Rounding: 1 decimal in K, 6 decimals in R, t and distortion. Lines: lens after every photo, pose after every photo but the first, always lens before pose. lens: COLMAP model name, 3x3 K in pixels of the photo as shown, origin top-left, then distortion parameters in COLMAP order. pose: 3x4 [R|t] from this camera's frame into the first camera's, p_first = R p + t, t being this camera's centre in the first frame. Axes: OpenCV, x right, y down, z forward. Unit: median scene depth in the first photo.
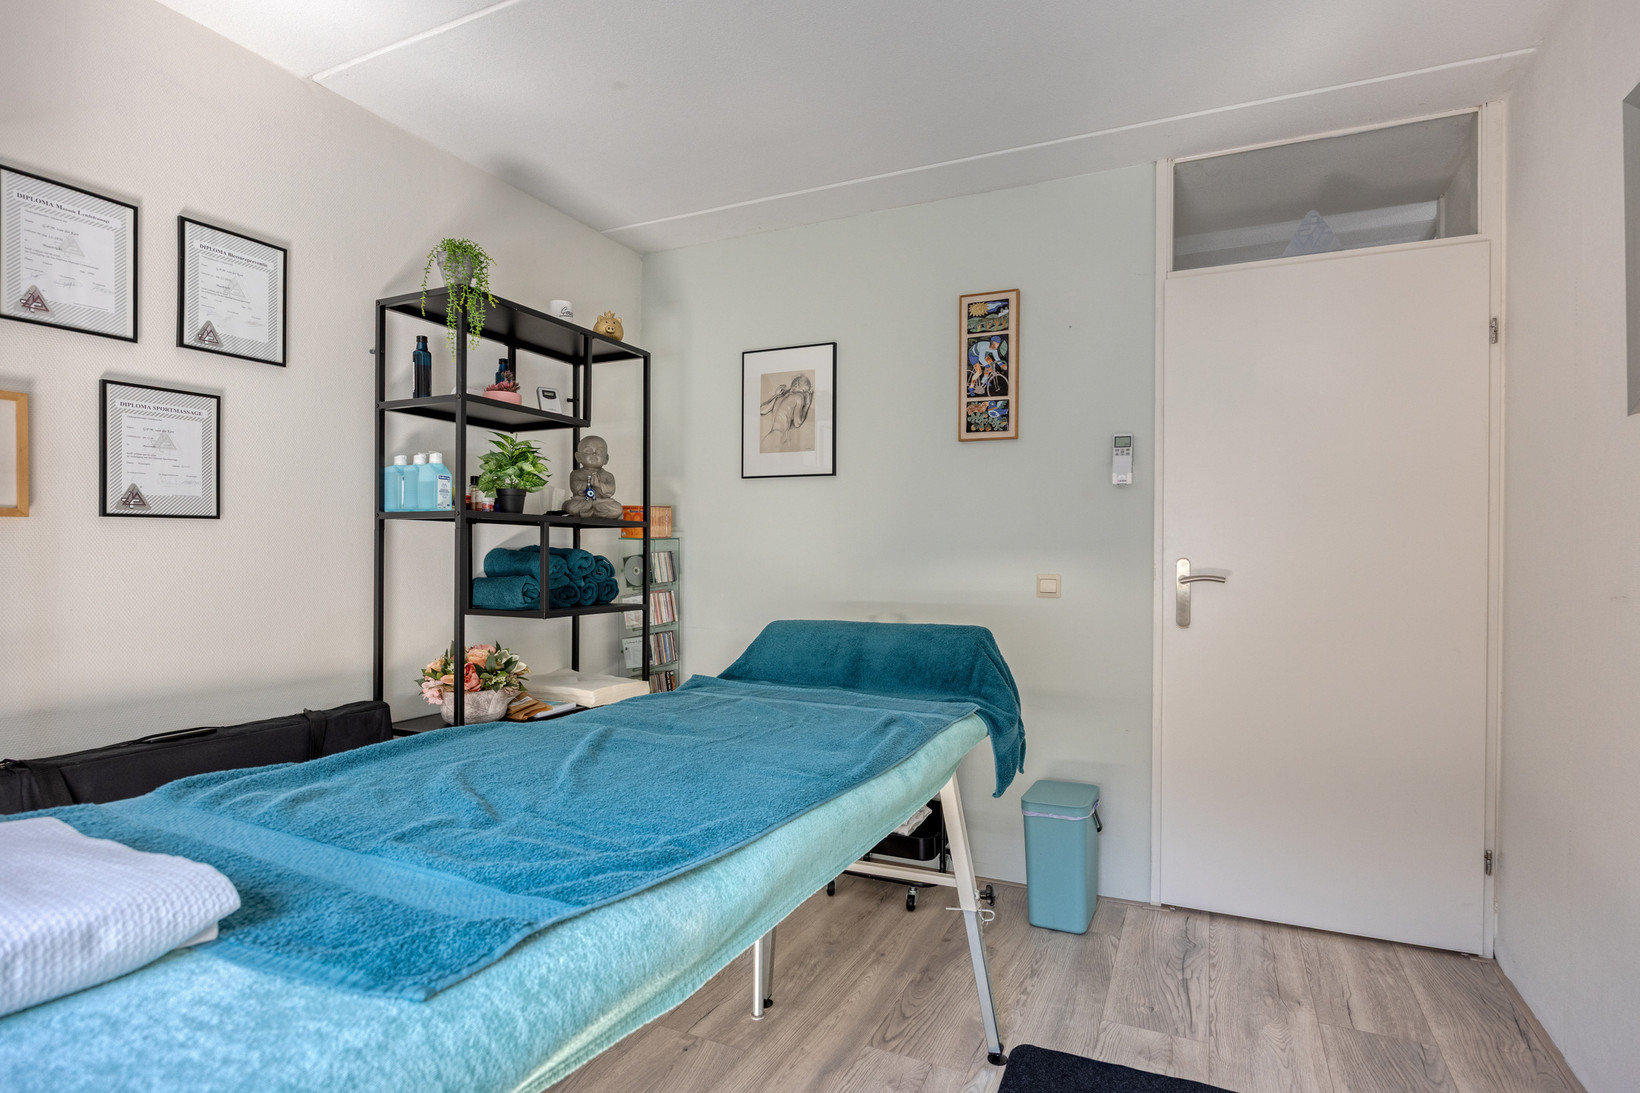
lens RADIAL K [[847.5, 0, 813.6], [0, 847.5, 549.9], [0, 0, 1]] dist [0.001653, 0.000414]
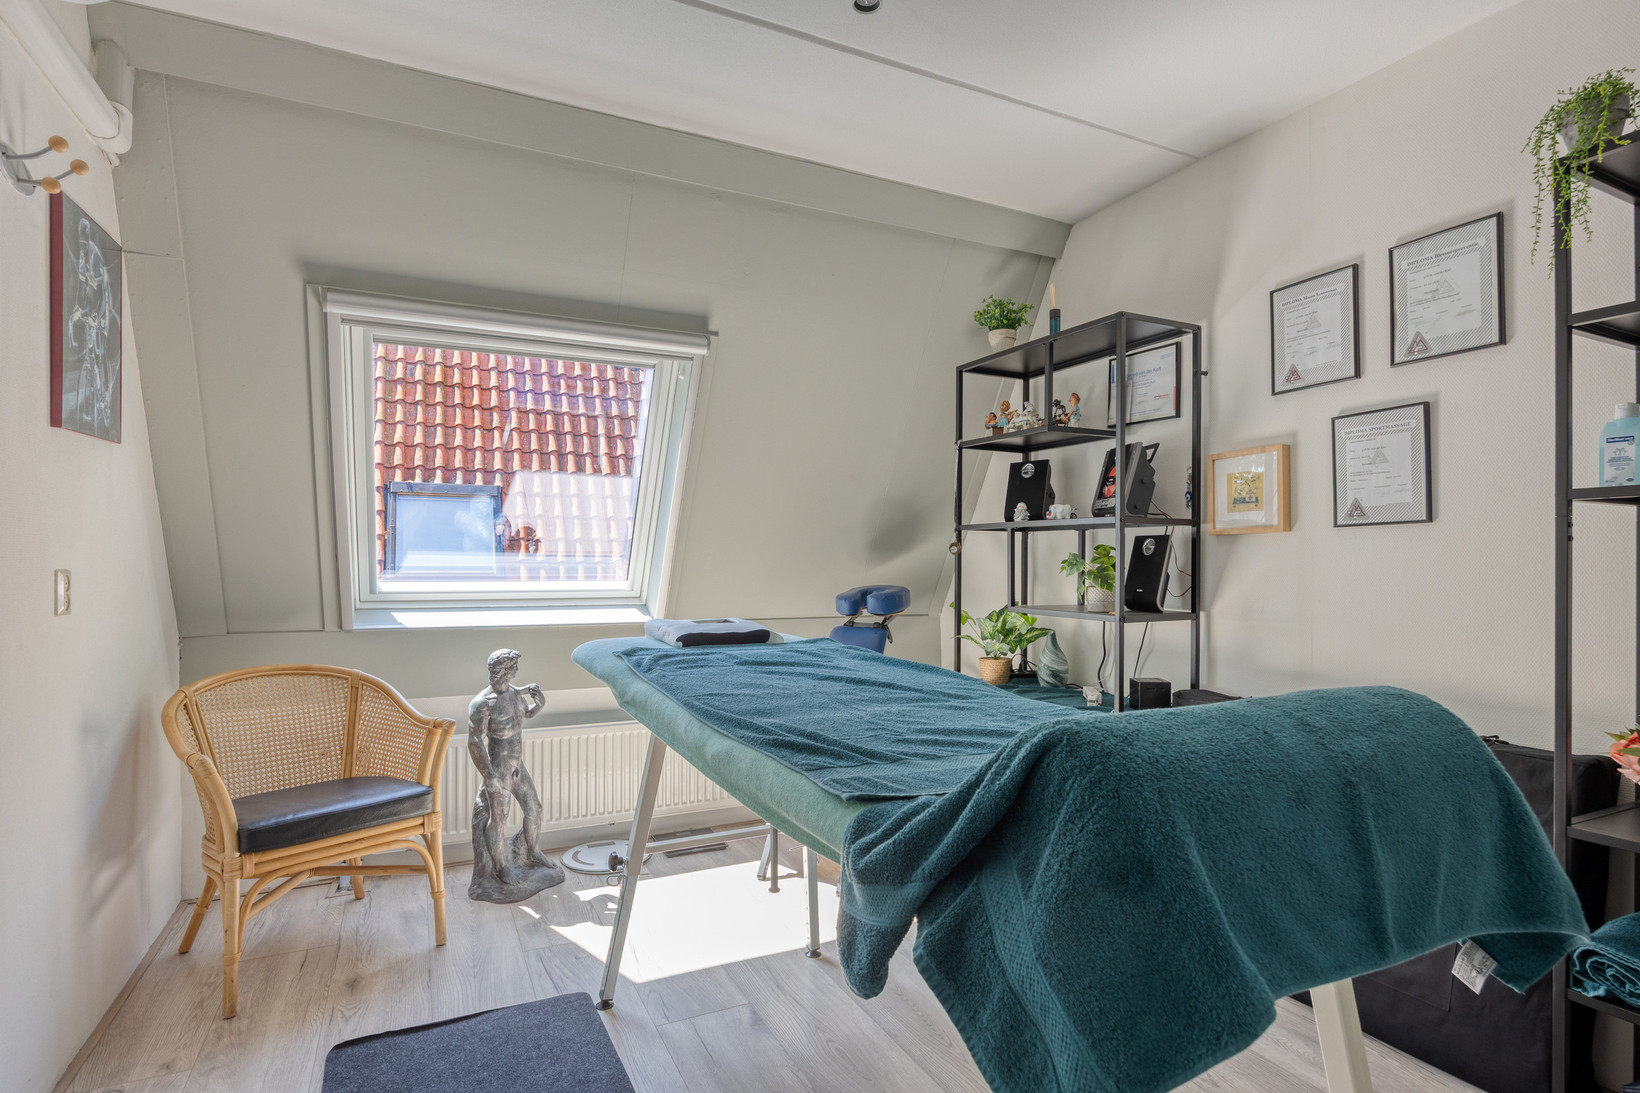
lens RADIAL K [[847.5, 0, 815.3], [0, 847.5, 556.3], [0, 0, 1]] dist [0.001653, 0.000414]
pose [[-0.623818, -0.010591, -0.781498, 0.582576], [-0.001865, 0.999926, -0.012063, 0.018481], [0.781567, -0.006067, -0.623791, 1.132638]]
